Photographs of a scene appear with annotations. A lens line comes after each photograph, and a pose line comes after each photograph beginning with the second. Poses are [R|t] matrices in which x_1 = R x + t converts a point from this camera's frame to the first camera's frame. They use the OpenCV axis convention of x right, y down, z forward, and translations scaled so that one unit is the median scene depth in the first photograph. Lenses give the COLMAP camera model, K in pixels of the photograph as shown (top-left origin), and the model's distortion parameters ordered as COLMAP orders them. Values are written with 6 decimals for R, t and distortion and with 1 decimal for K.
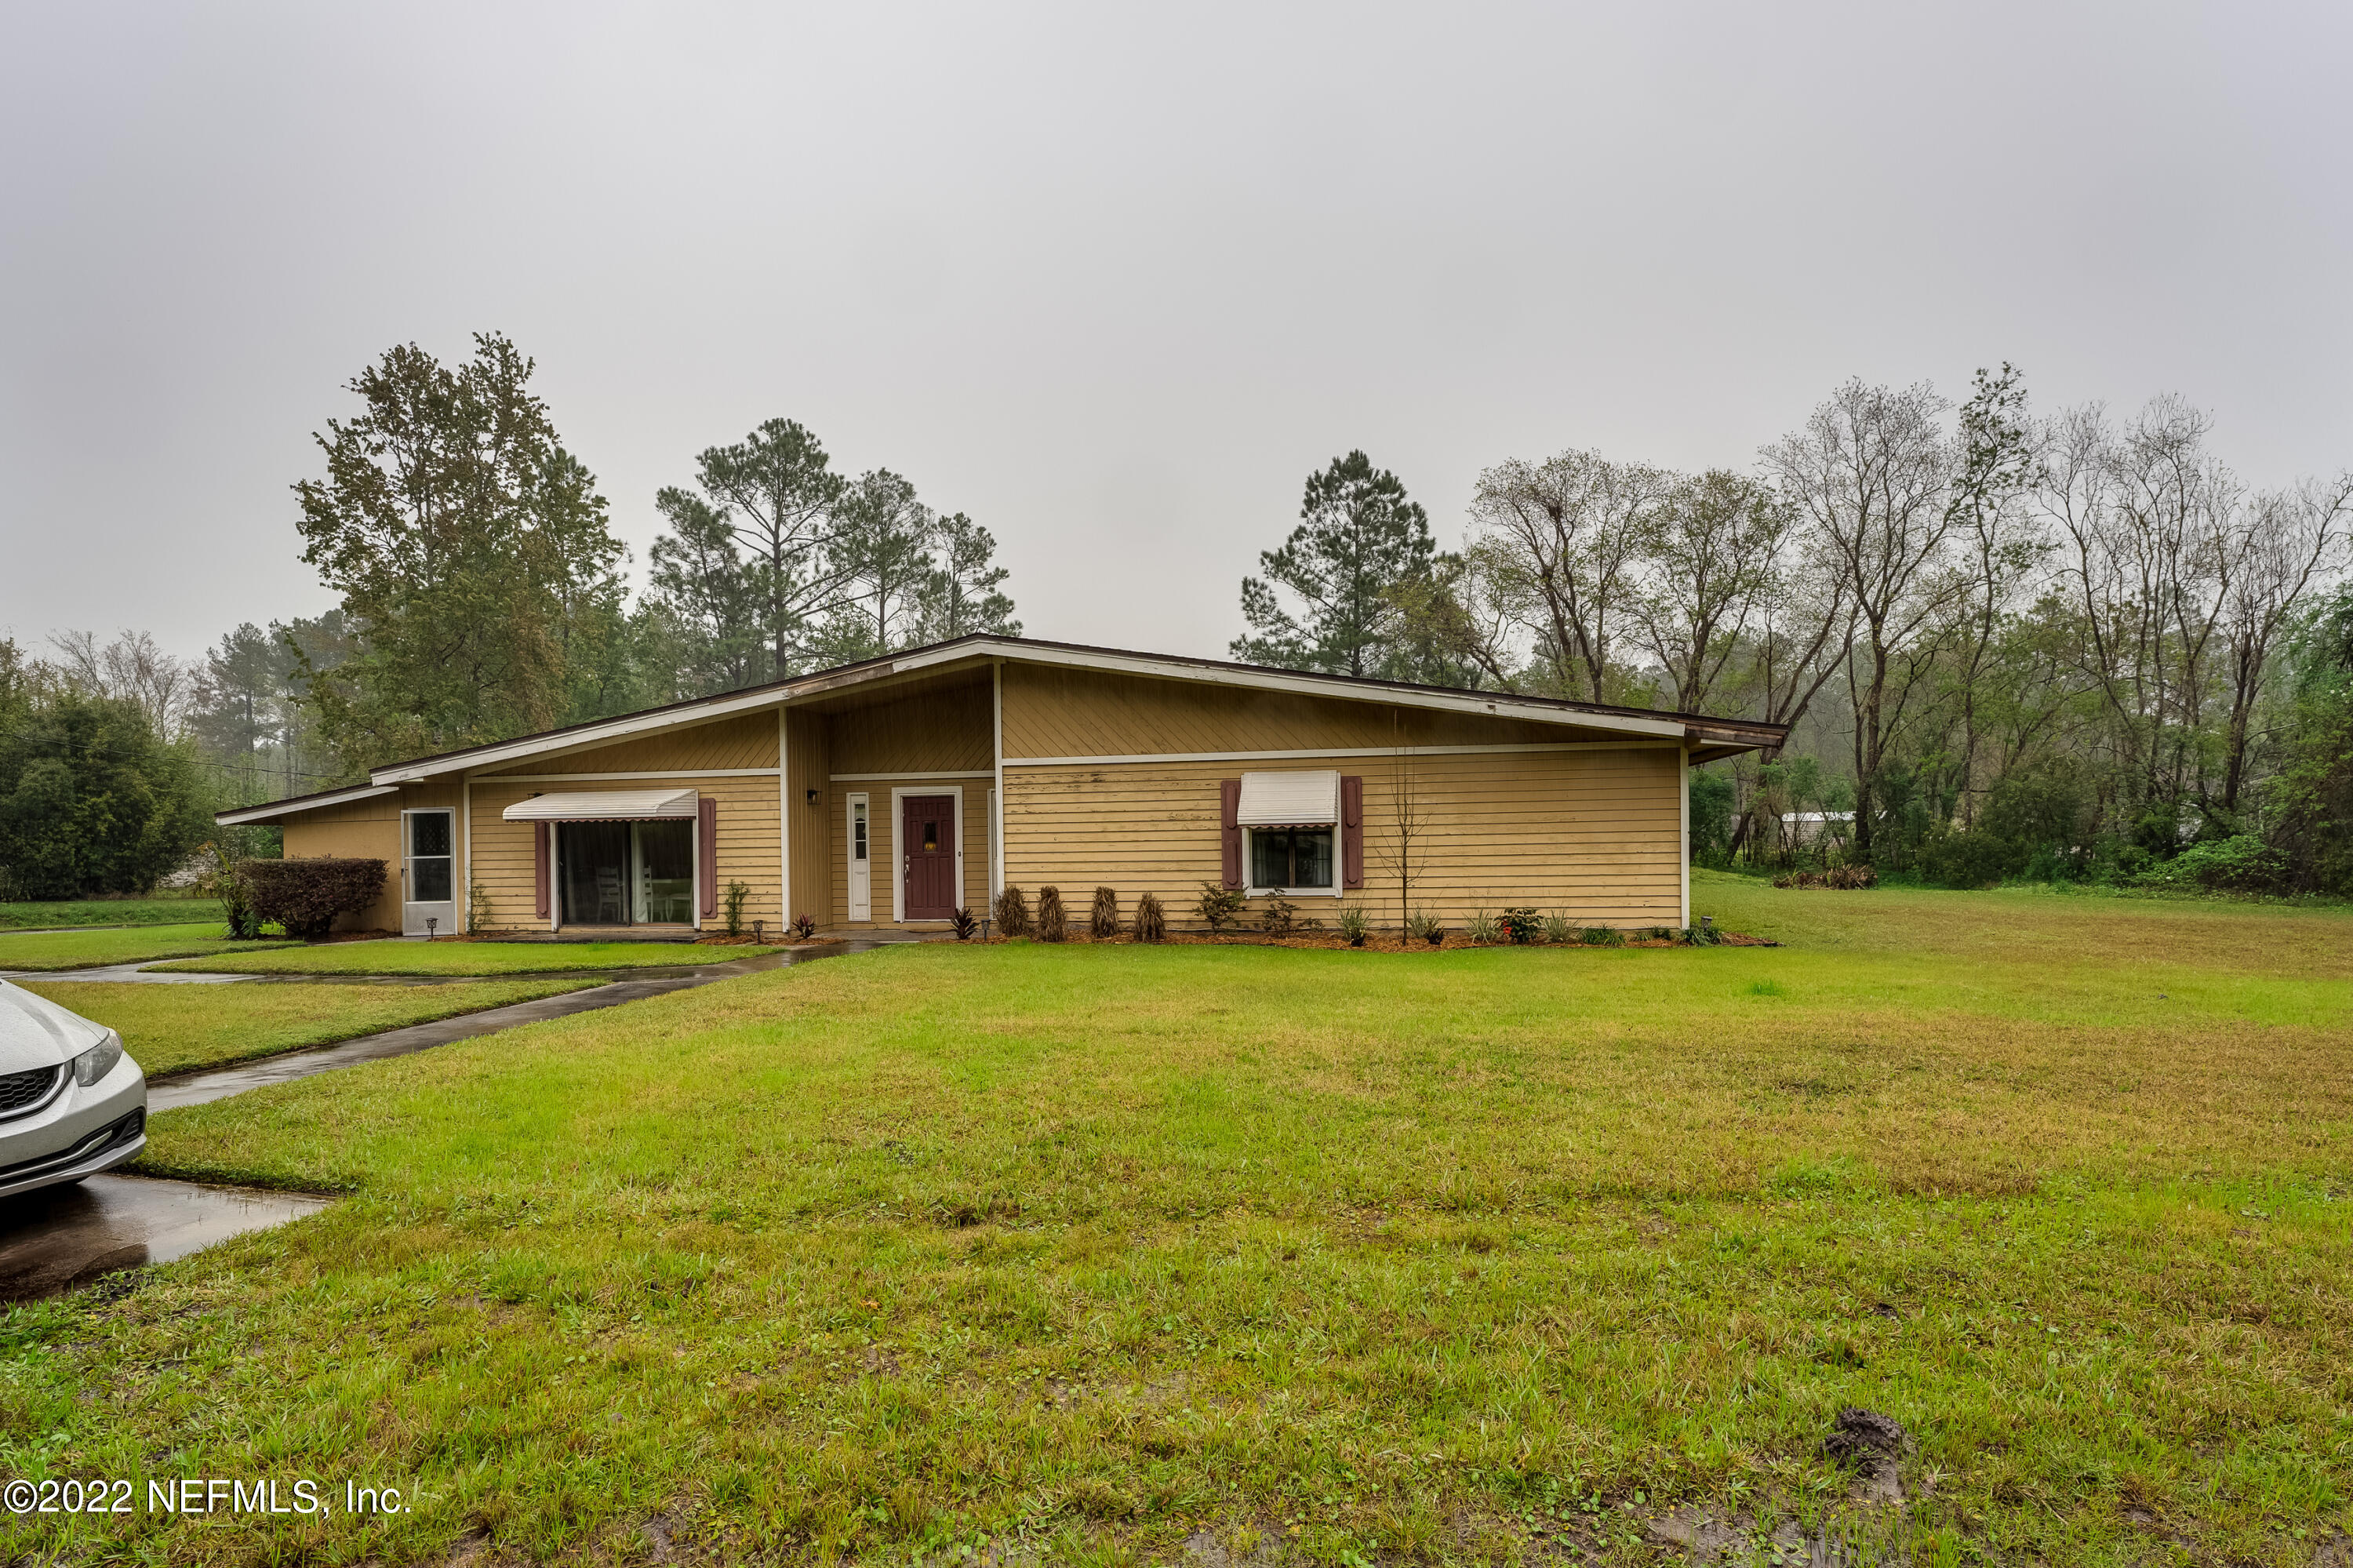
lens RADIAL K [[1168.4, 0, 1176.6], [0, 1168.4, 848.2], [0, 0, 1]] dist [-0.031799, -0.000383]
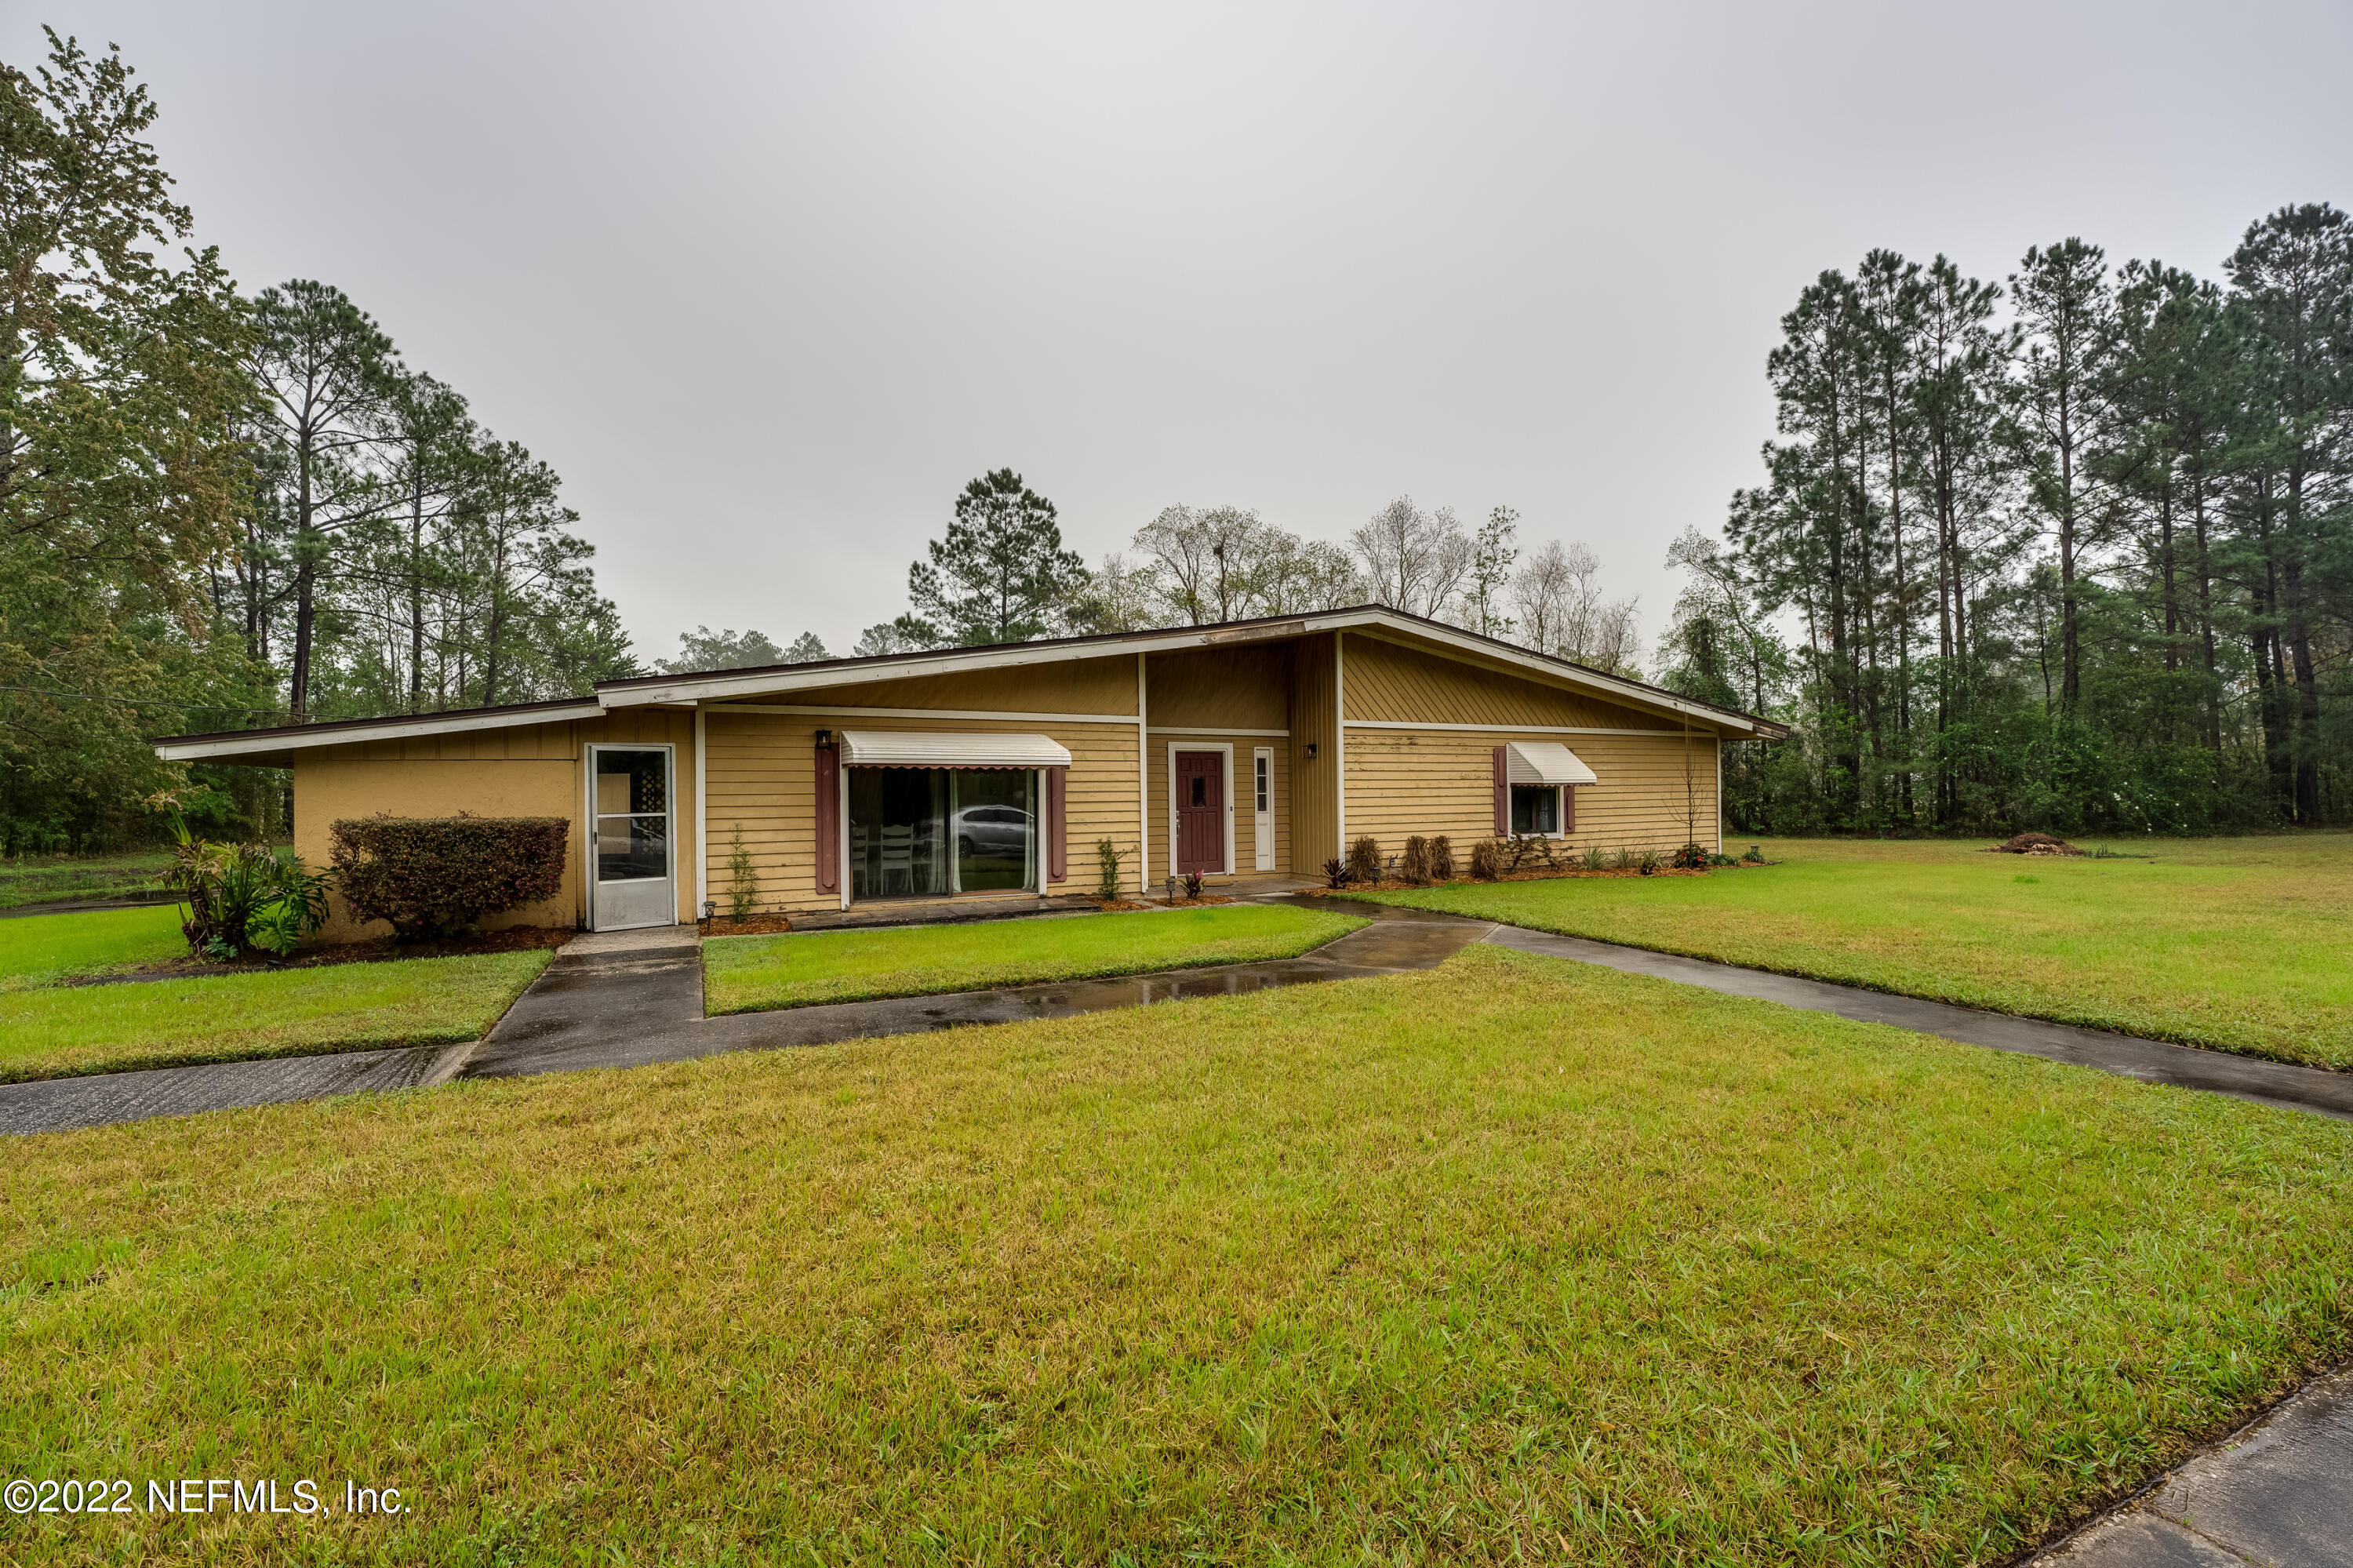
lens RADIAL K [[959.9, 0, 1178.8], [0, 959.9, 785.5], [0, 0, 1]] dist [-0.034879, 0.005611]
pose [[0.793964, 0.012288, 0.607841, -0.736968], [0.003375, 0.999691, -0.024618, 0.005214], [-0.607956, 0.021597, 0.793677, 0.350411]]
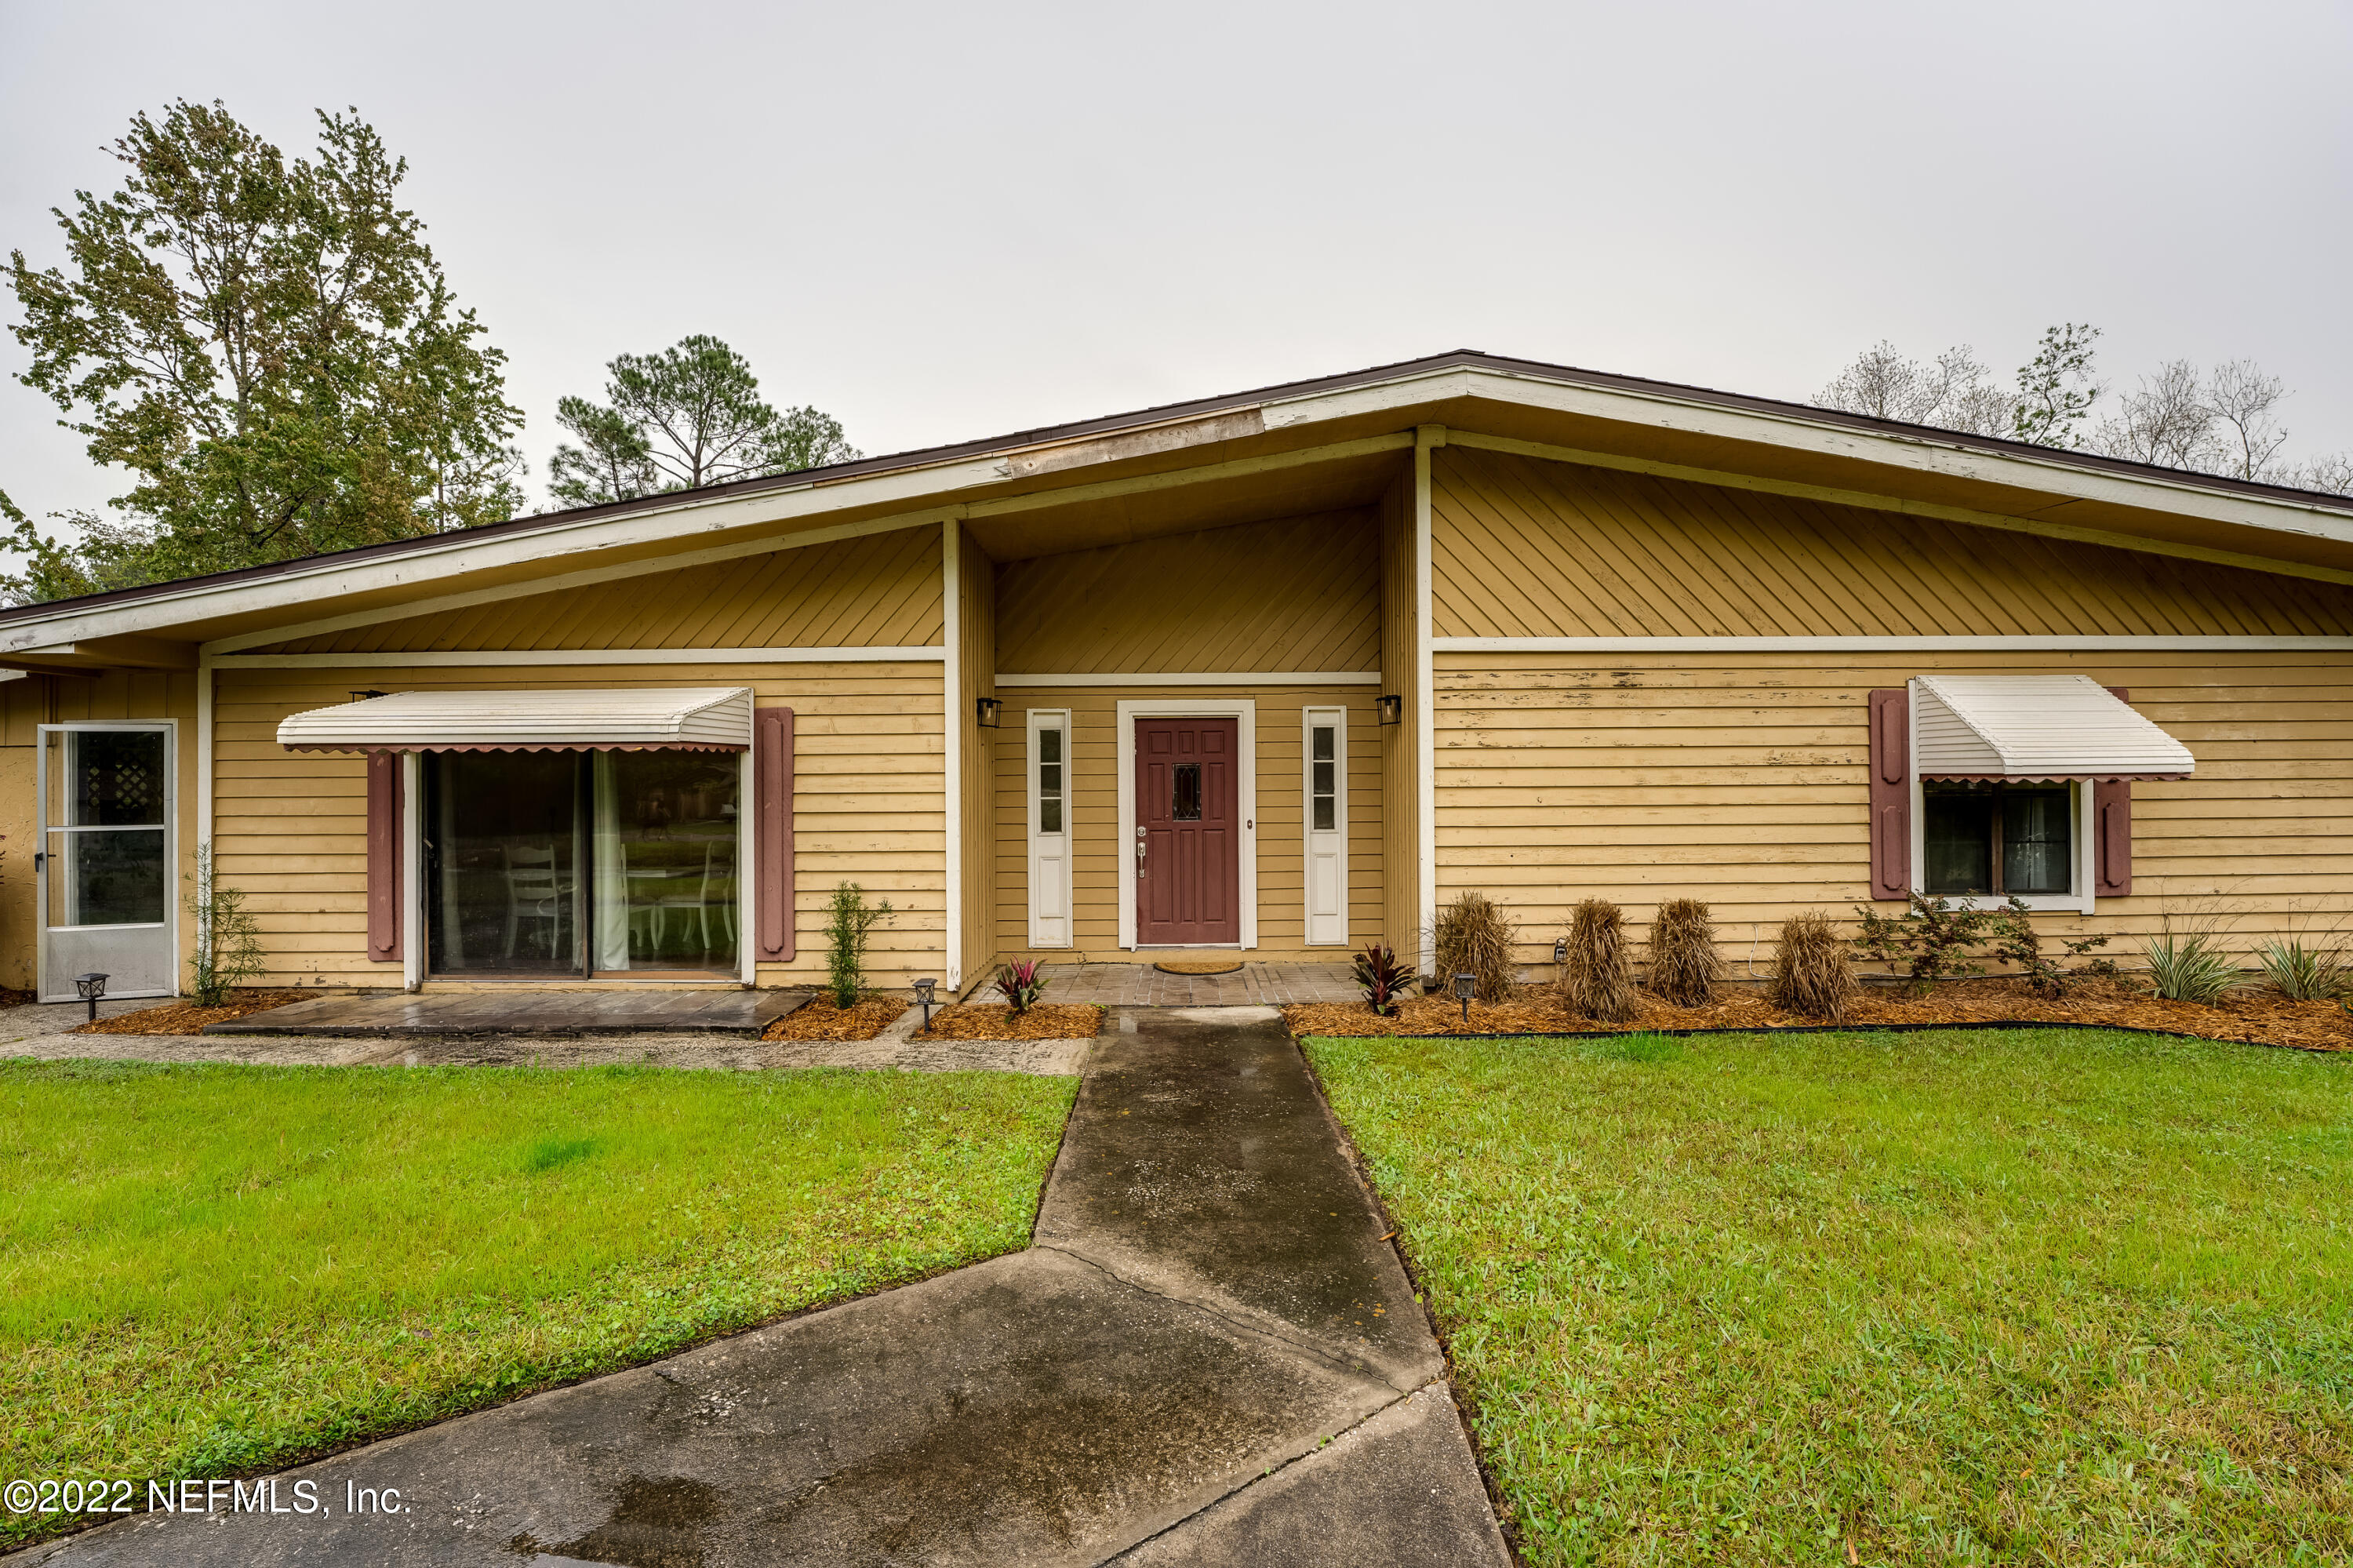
lens RADIAL K [[959.9, 0, 1178.8], [0, 959.9, 785.5], [0, 0, 1]] dist [-0.034879, 0.005611]
pose [[0.983359, 0.008994, 0.181450, -0.298527], [-0.006387, 0.999868, -0.014942, -0.006203], [-0.181561, 0.013534, 0.983287, 0.562695]]
